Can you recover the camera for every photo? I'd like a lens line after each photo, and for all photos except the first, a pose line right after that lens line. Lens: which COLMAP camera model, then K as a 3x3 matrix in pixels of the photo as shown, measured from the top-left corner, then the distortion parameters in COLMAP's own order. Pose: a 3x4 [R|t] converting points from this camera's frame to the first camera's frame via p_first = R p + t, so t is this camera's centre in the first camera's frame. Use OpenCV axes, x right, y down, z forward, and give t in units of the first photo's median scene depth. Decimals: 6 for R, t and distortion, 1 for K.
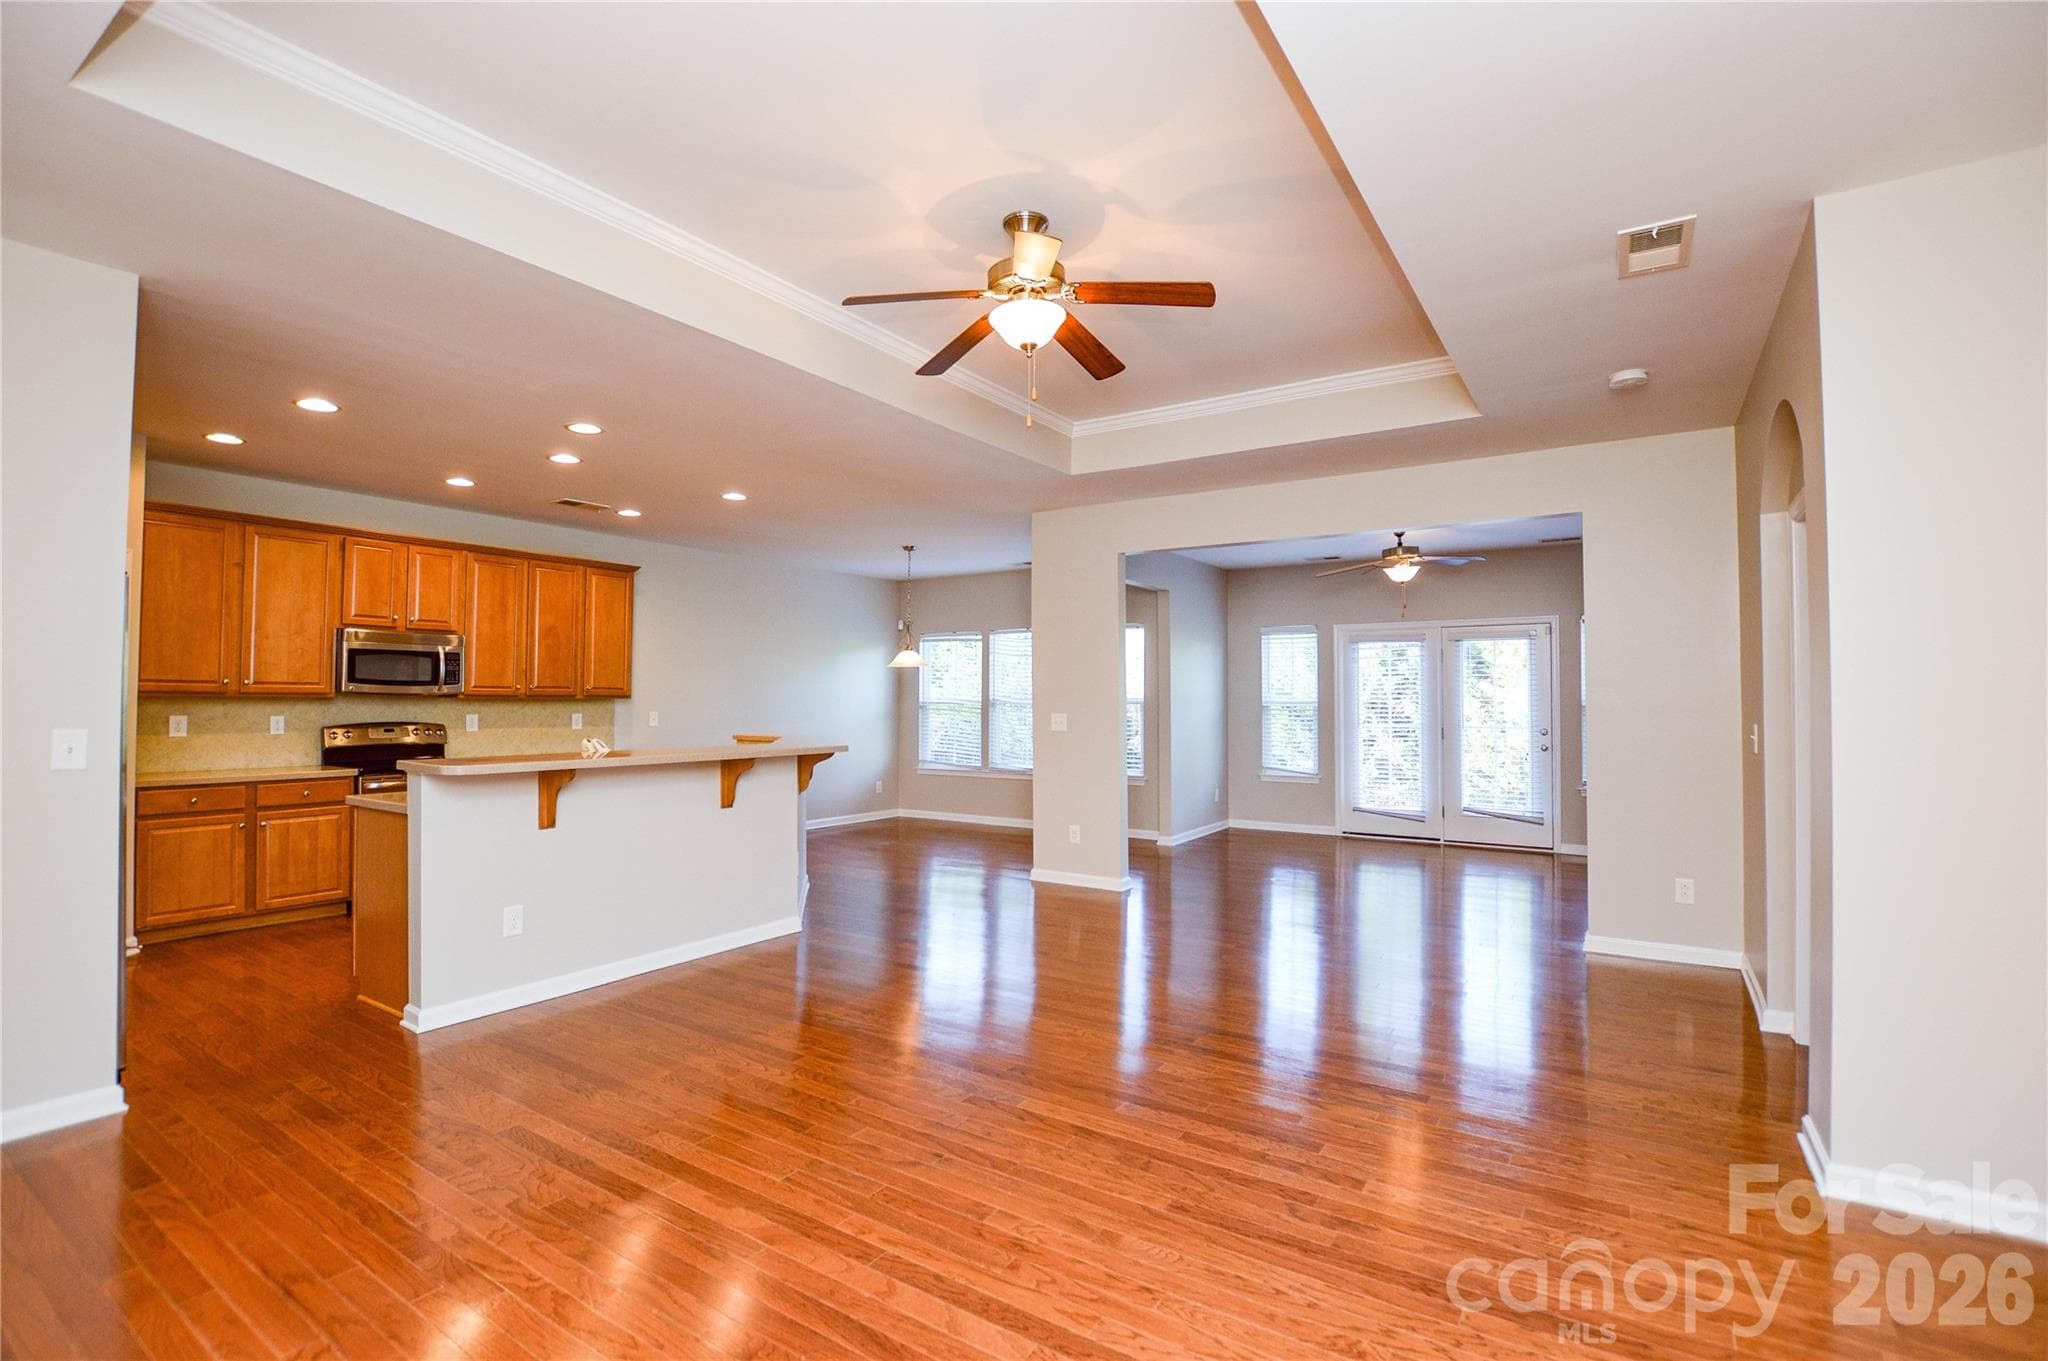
lens RADIAL K [[914.0, 0, 1024.0], [0, 914.0, 680.5], [0, 0, 1]] dist [-0.030725, -0.000018]
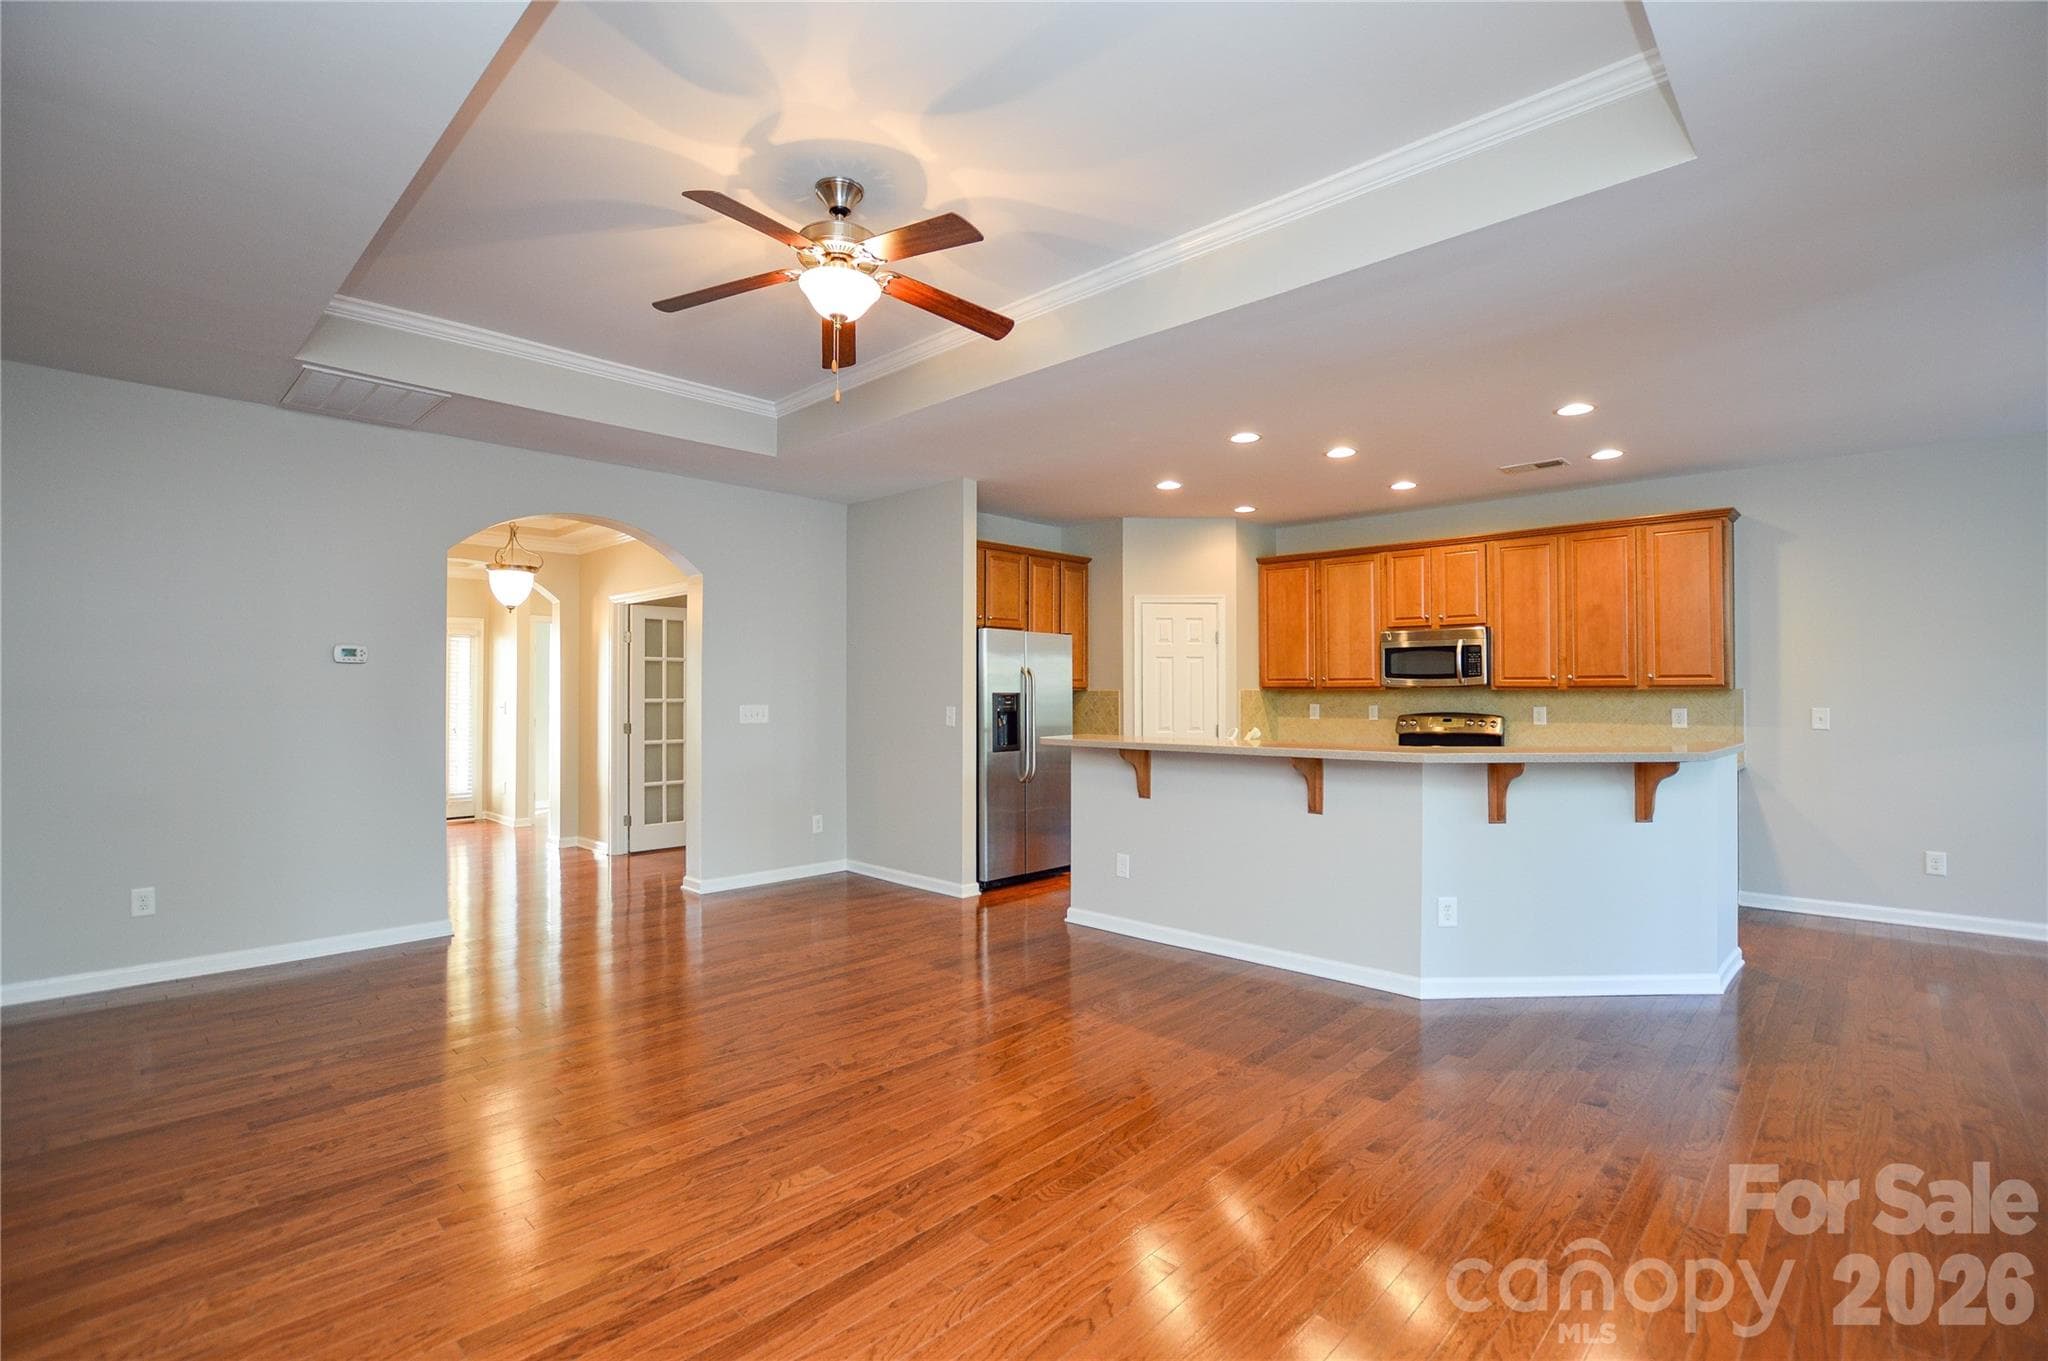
lens RADIAL K [[914.0, 0, 1024.0], [0, 914.0, 680.5], [0, 0, 1]] dist [-0.030725, -0.000018]
pose [[-0.159224, -0.015214, -0.987125, 0.490715], [0.022624, 0.999562, -0.019055, 0.018467], [0.986983, -0.025366, -0.158810, 0.722588]]
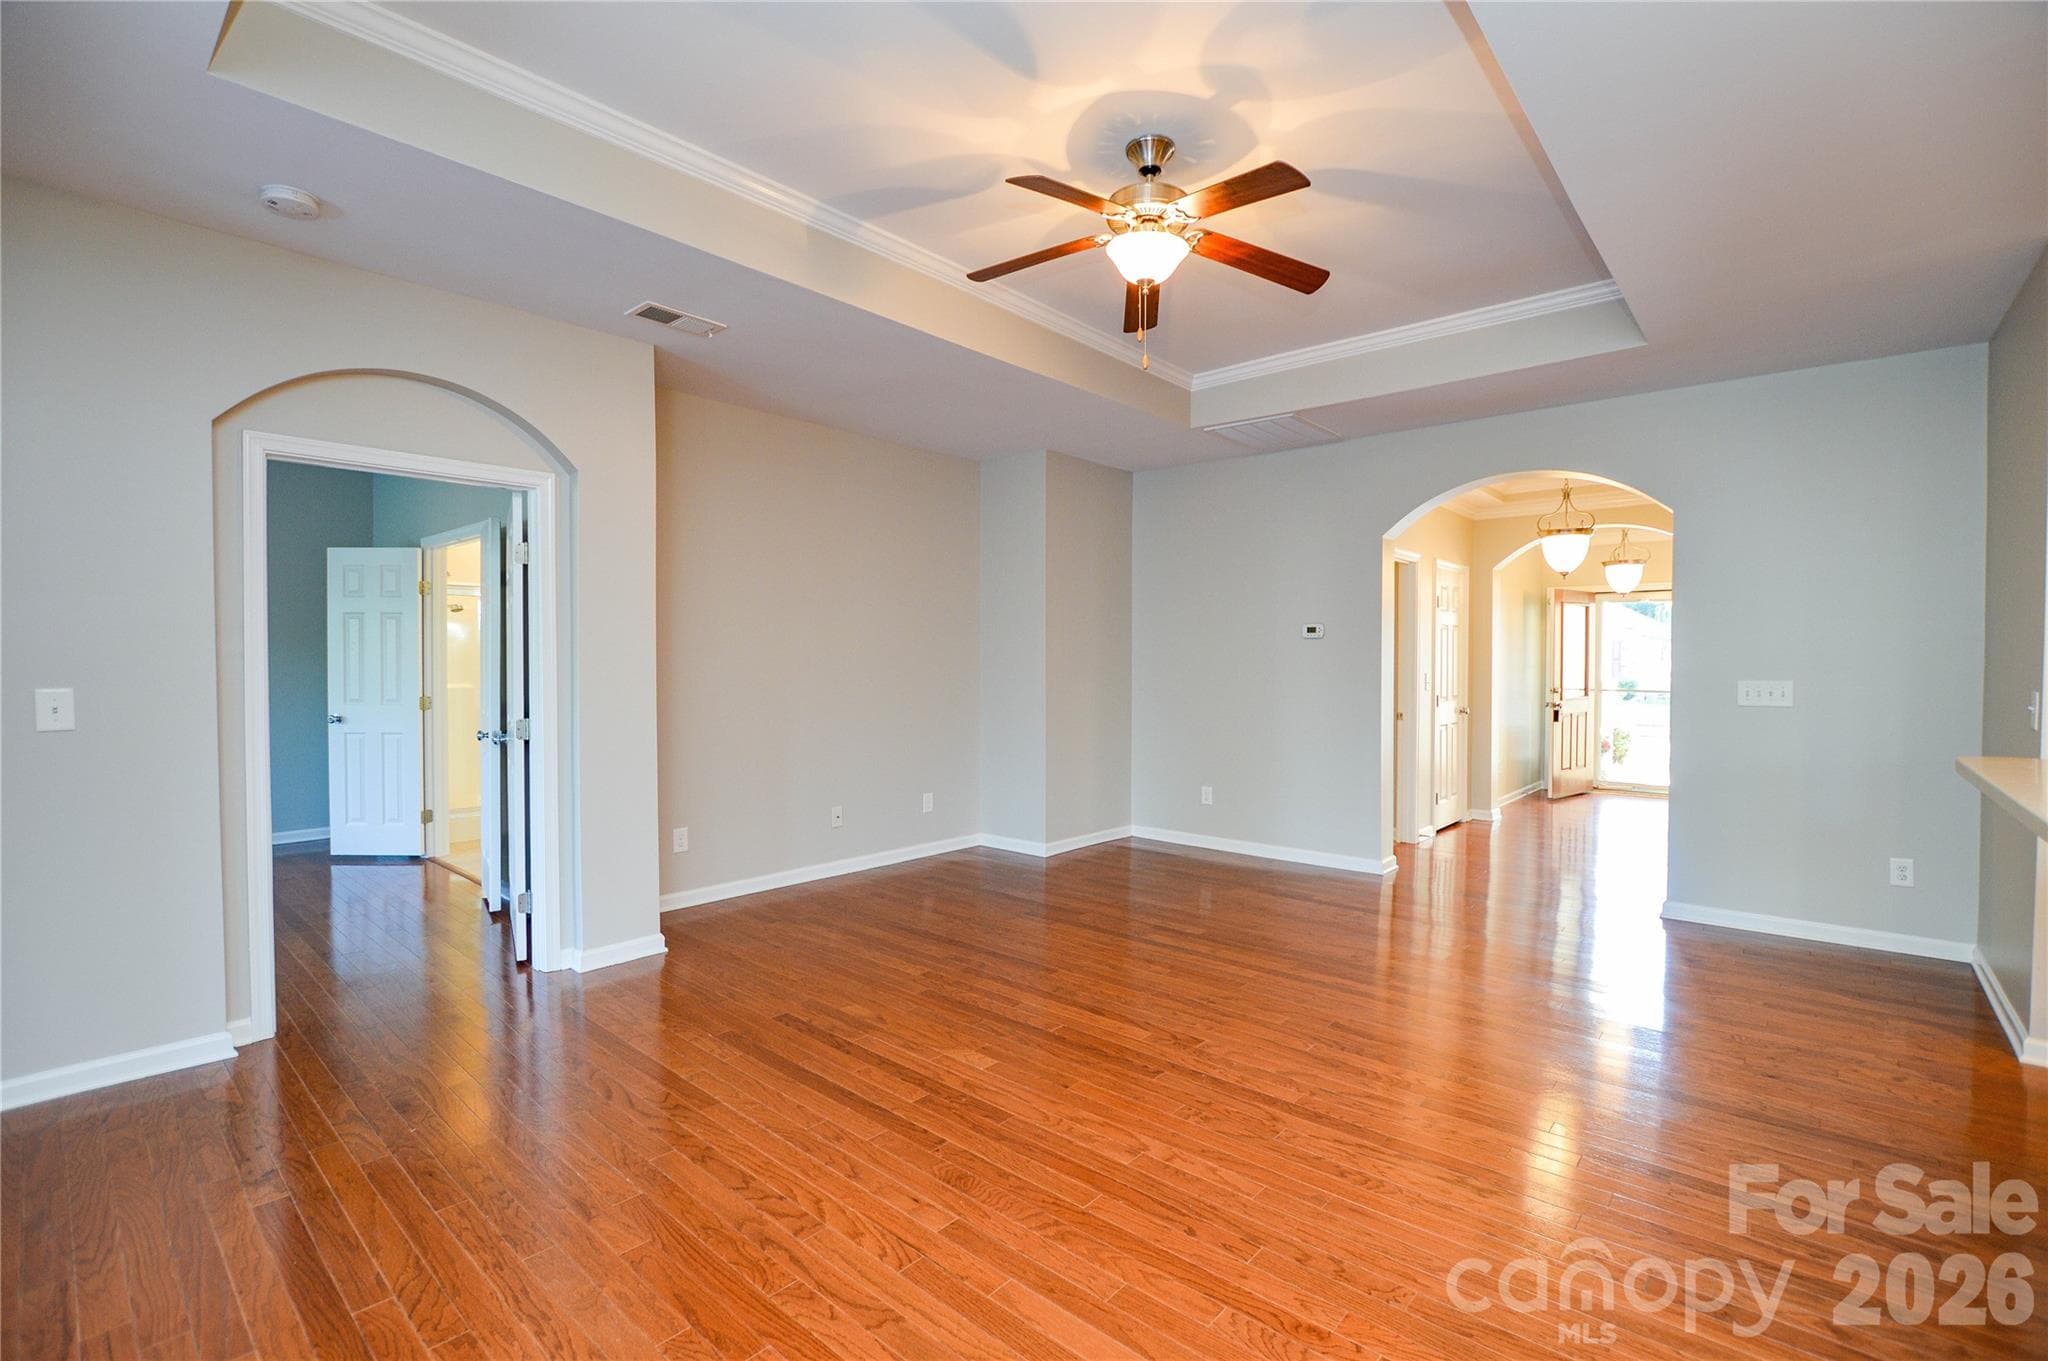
lens RADIAL K [[914.0, 0, 1024.0], [0, 914.0, 680.5], [0, 0, 1]] dist [-0.030725, -0.000018]
pose [[-0.992305, -0.006392, 0.123649, 0.005714], [-0.006760, 0.999974, -0.002558, 0.026160], [-0.123630, -0.003375, -0.992323, 1.054125]]
